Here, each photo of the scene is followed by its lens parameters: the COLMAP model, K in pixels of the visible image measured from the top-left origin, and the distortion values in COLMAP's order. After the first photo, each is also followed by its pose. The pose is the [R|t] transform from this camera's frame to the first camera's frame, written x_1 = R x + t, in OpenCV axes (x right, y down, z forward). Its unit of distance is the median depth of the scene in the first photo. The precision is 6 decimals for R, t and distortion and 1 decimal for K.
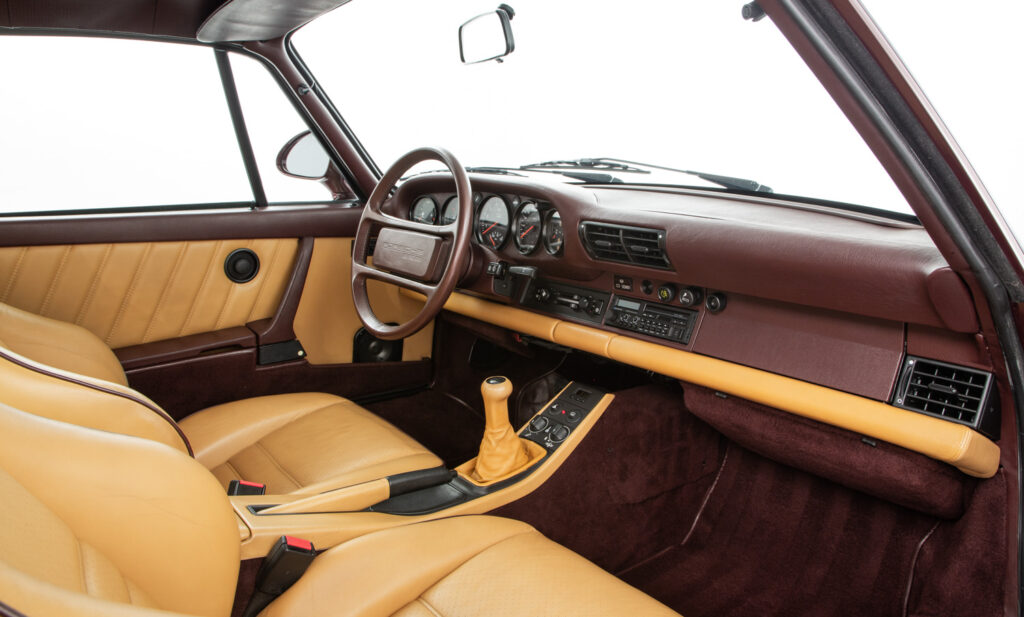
lens RADIAL K [[740.2, 0, 511.2], [0, 740.2, 297.7], [0, 0, 1]] dist [-0.107879, 0.067767]
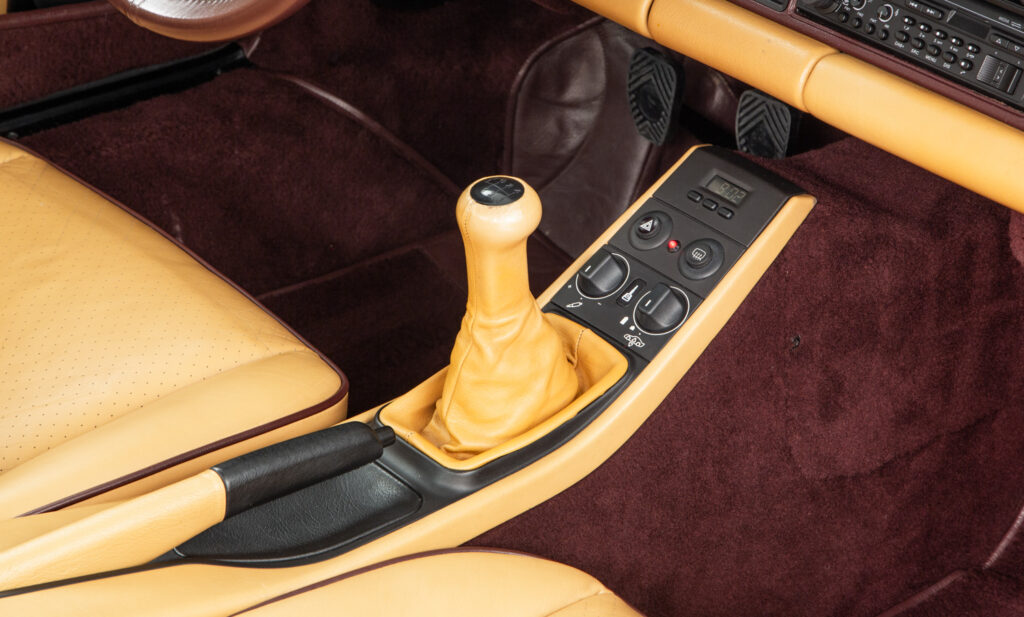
lens RADIAL K [[2747.2, 0, 512.5], [0, 2747.2, 236.3], [0, 0, 1]] dist [0.403313, 0.260875]
pose [[0.998903, -0.004146, 0.046643, -0.073182], [-0.010632, 0.949977, 0.312138, -0.279411], [-0.045604, -0.312292, 0.948891, -0.289353]]
